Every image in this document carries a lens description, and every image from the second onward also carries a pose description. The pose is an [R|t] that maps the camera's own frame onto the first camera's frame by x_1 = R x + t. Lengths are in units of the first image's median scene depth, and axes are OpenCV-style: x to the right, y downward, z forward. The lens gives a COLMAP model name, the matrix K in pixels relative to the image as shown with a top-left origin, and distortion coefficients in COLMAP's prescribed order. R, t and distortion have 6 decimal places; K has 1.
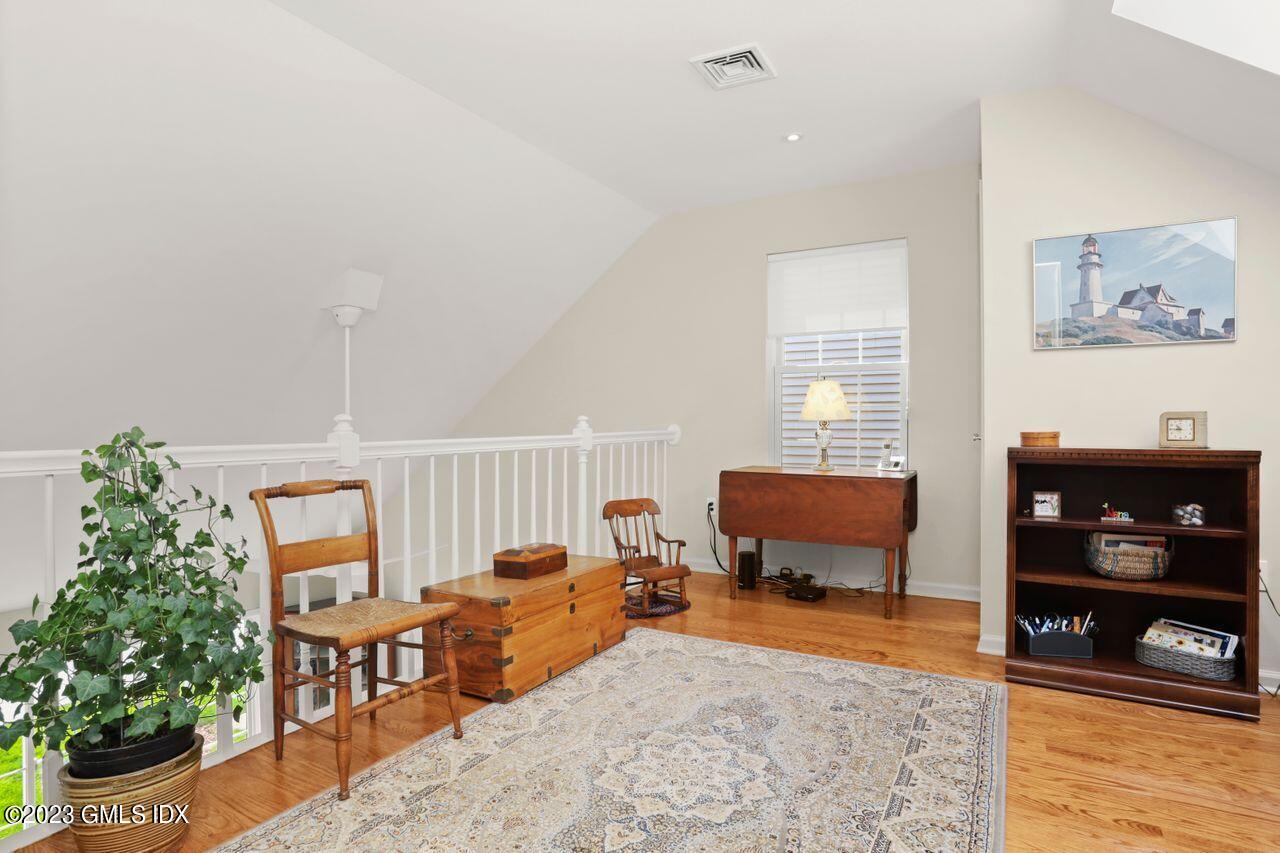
lens RADIAL K [[675.6, 0, 645.3], [0, 675.6, 429.8], [0, 0, 1]] dist [-0.068135, 0.025834]
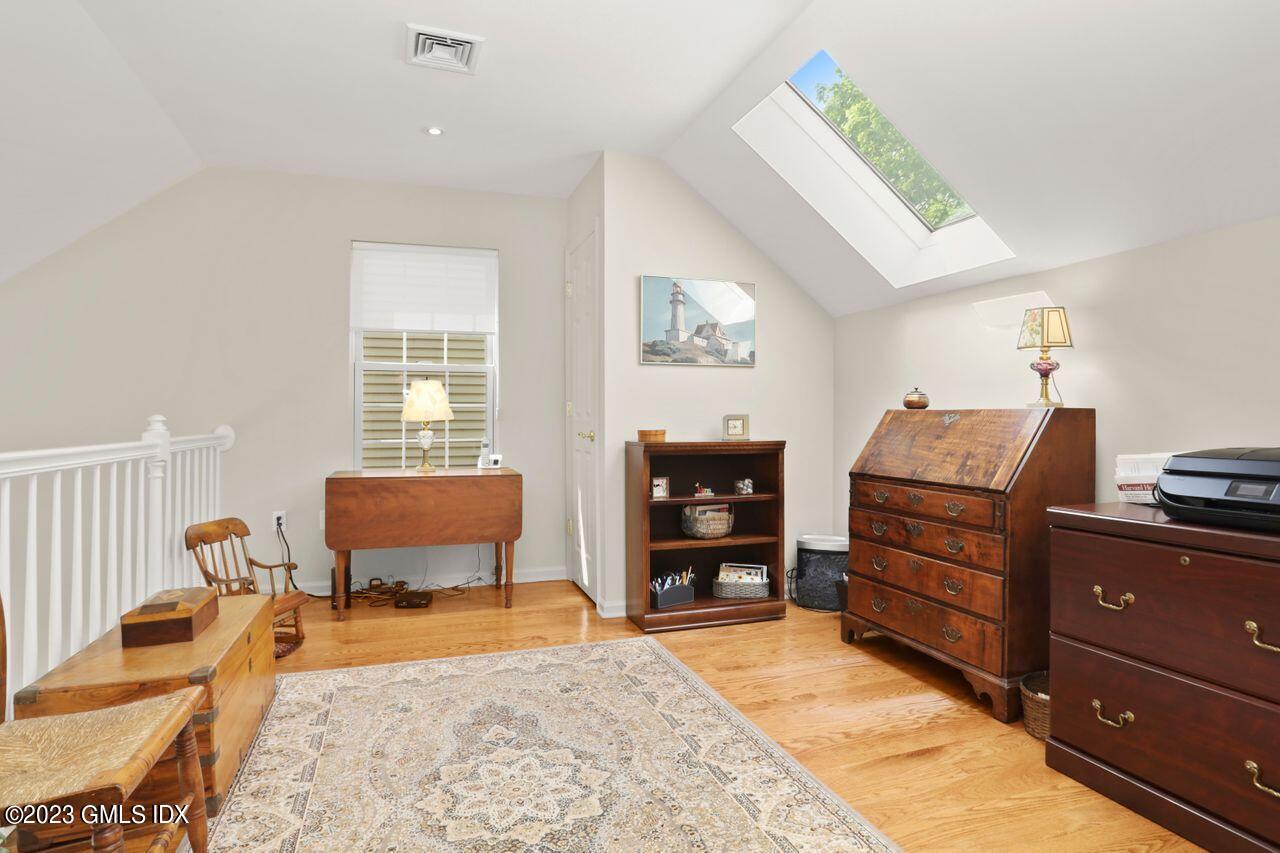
lens RADIAL K [[675.6, 0, 652.2], [0, 675.6, 417.1], [0, 0, 1]] dist [-0.068135, 0.025834]
pose [[0.664656, 0.003031, 0.747143, -0.394122], [0.010306, 0.999859, -0.013224, -0.004337], [-0.747078, 0.016489, 0.664531, 0.162351]]
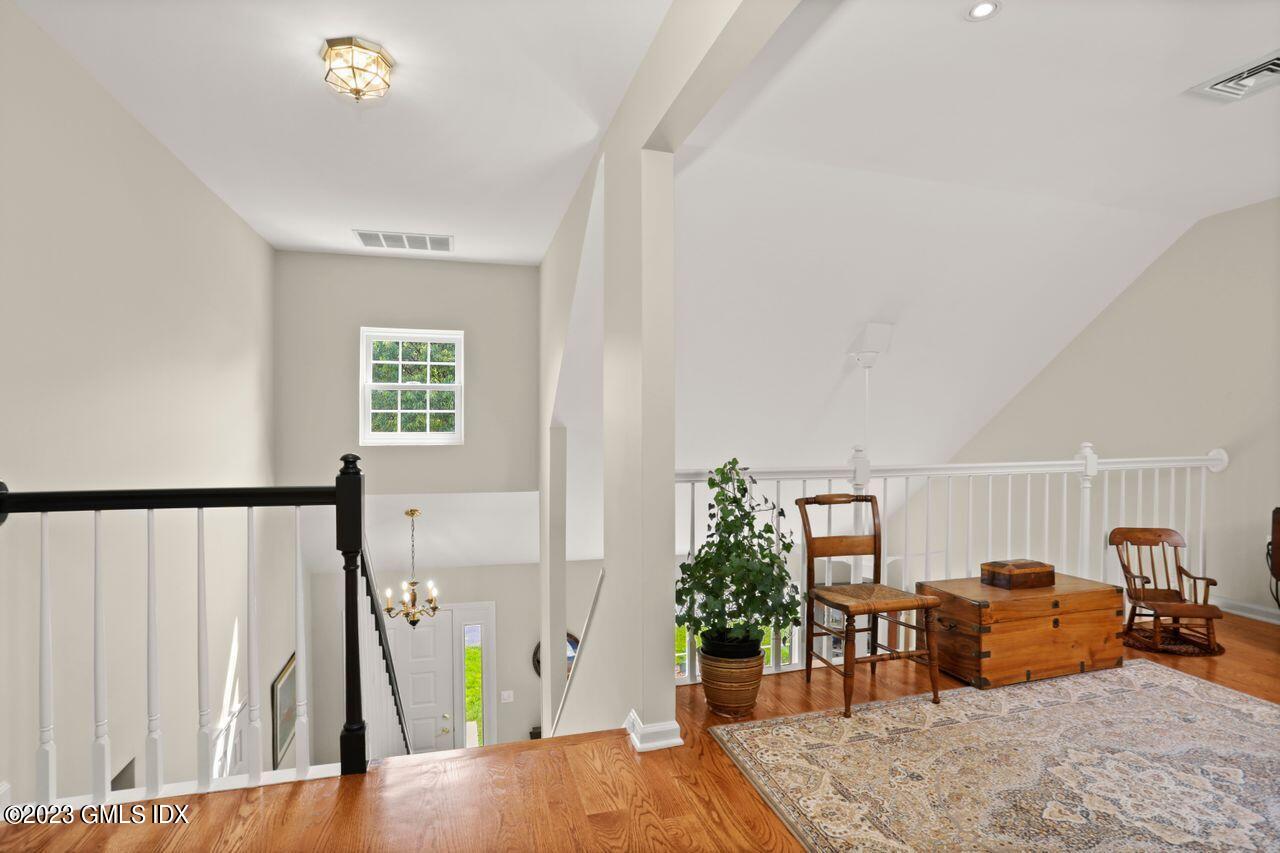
lens RADIAL K [[622.5, 0, 644.4], [0, 622.5, 436.3], [0, 0, 1]] dist [-0.041792, 0.009263]
pose [[0.711808, 0.010242, -0.702299, 0.118047], [-0.007636, 0.999947, 0.006843, -0.045444], [0.702332, 0.000492, 0.711849, -0.197329]]
